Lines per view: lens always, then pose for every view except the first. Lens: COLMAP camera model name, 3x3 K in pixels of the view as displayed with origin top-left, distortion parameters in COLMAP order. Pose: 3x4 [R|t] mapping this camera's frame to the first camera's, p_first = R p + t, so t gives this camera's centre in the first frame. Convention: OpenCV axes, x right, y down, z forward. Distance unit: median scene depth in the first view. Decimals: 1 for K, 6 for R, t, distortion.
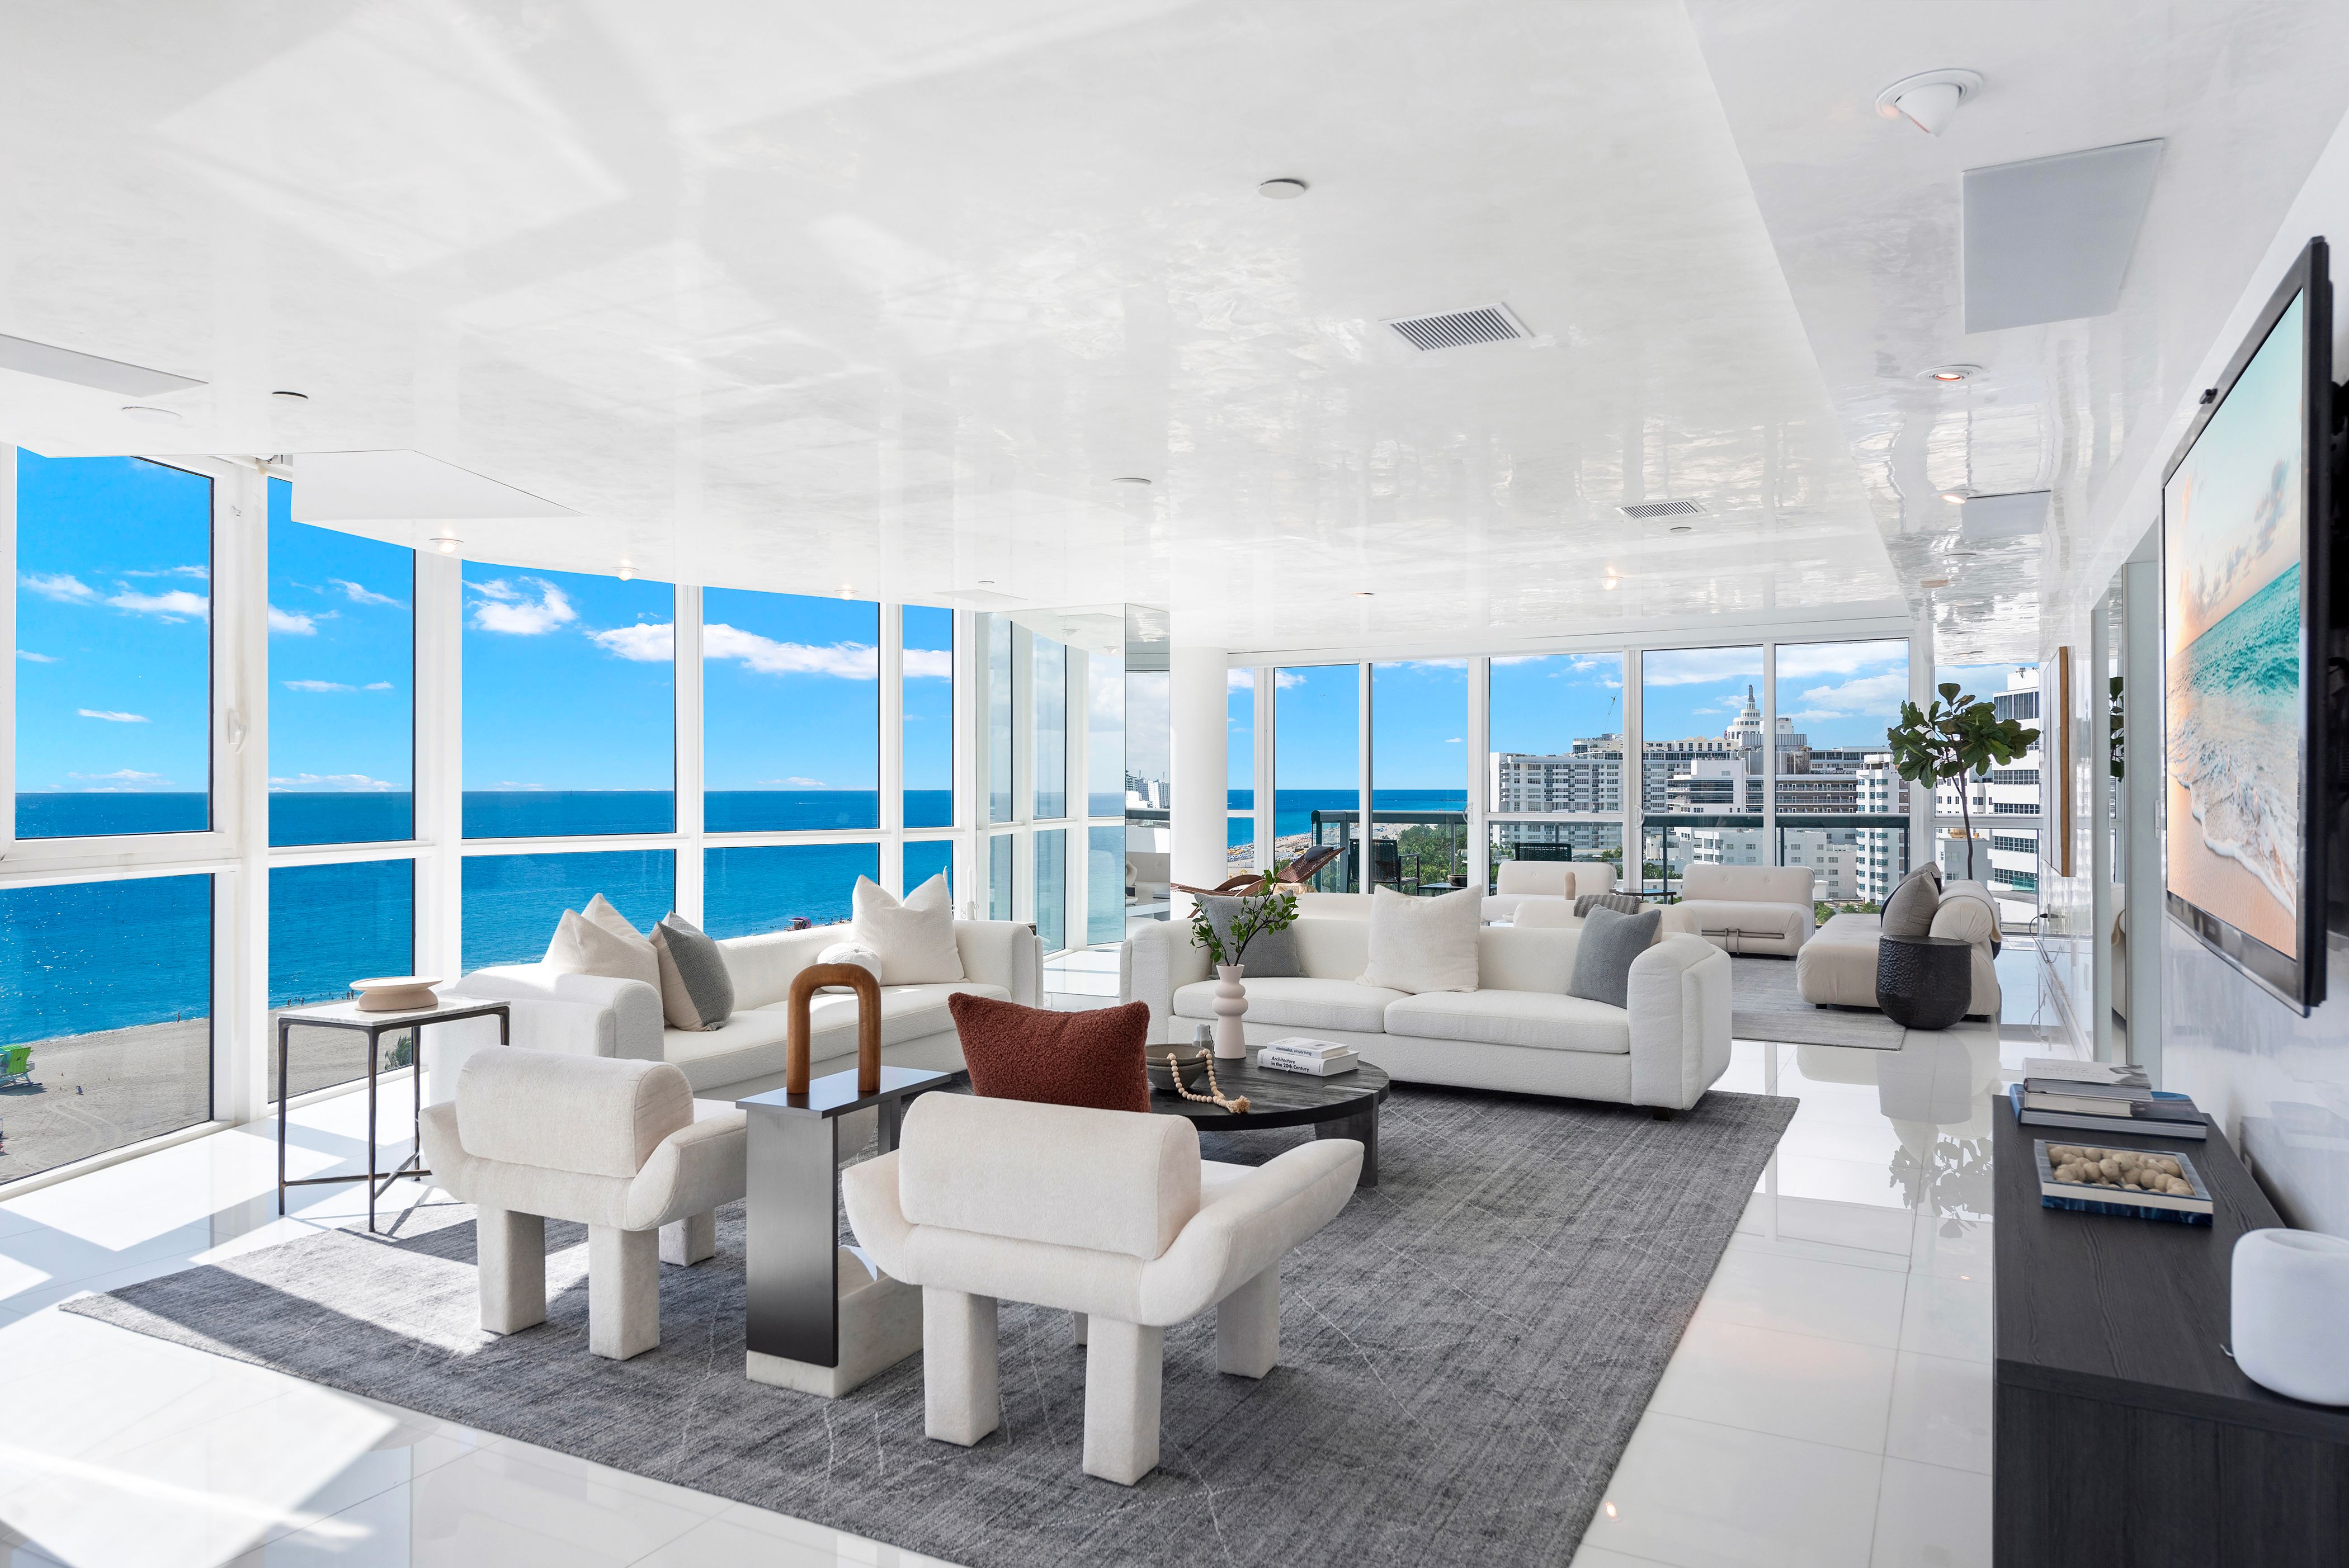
lens RADIAL K [[1481.6, 0, 1181.1], [0, 1481.6, 784.9], [0, 0, 1]] dist [0.024391, -0.001082]
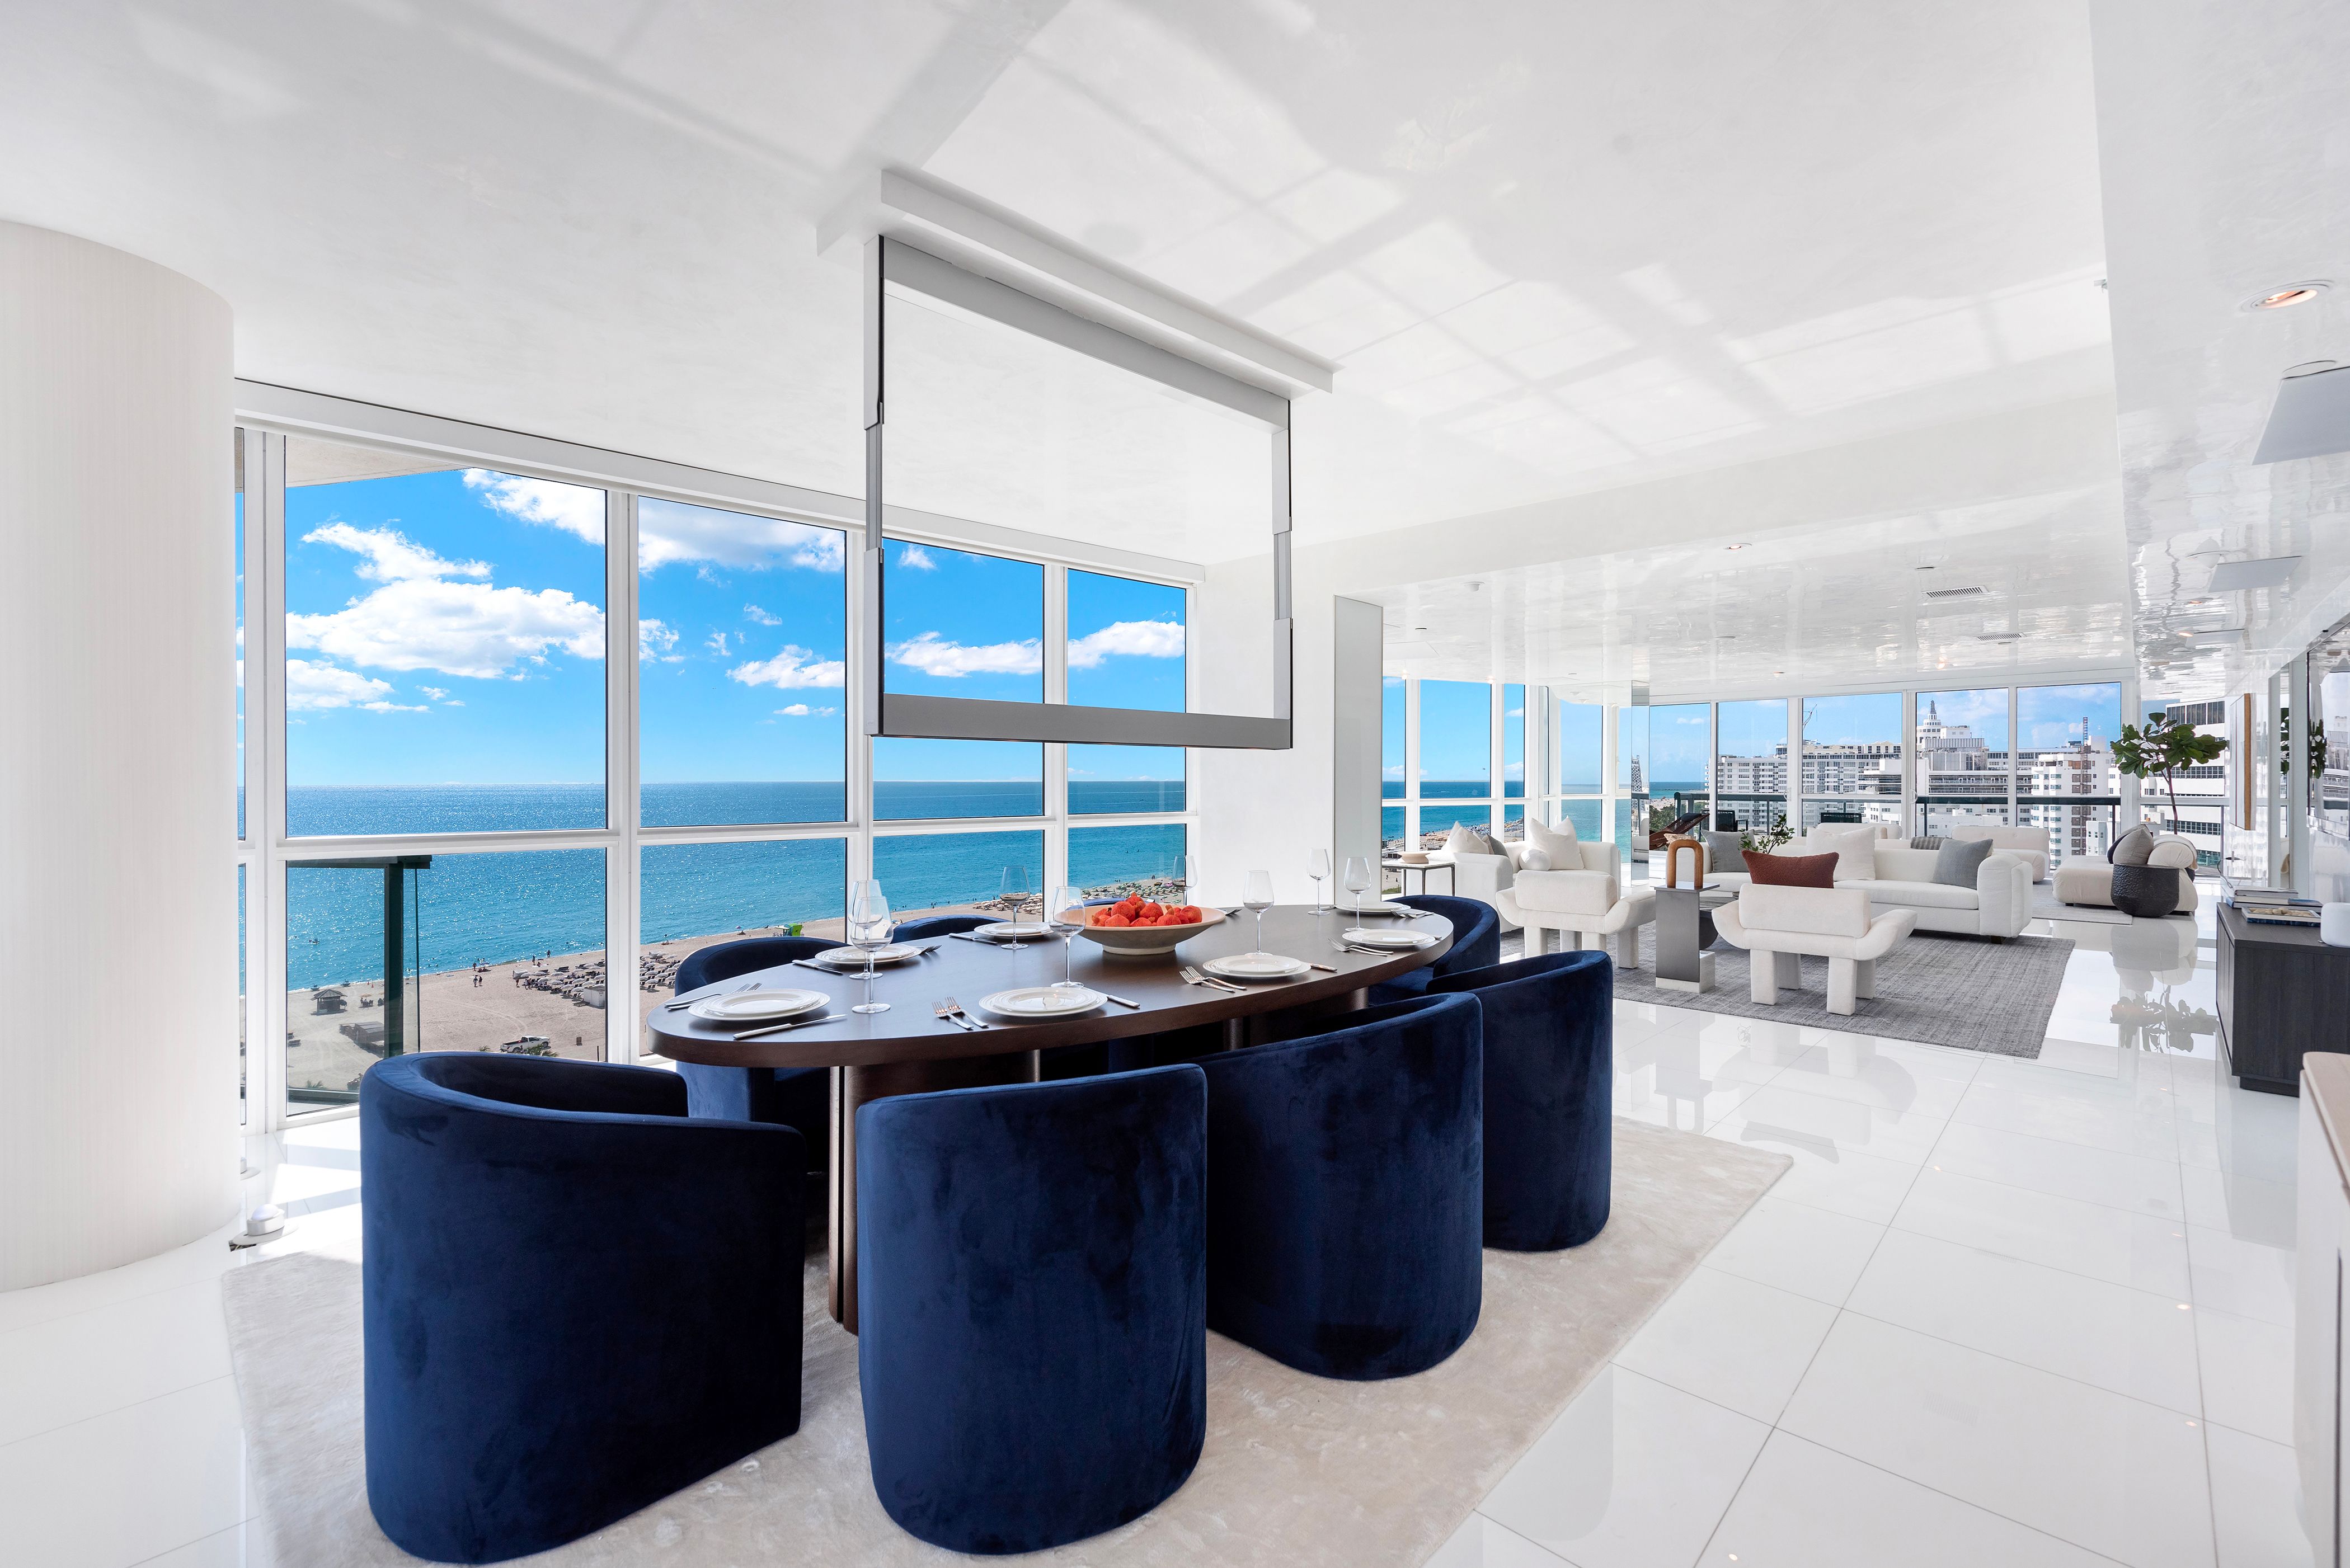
lens RADIAL K [[990.2, 0, 1171.8], [0, 990.2, 781.2], [0, 0, 1]] dist [-0.000562, 0.000089]
pose [[0.958680, 0.000658, -0.284486, -0.210932], [0.000083, 0.999997, 0.002591, 0.002592], [0.284486, -0.002507, 0.958677, -0.344006]]
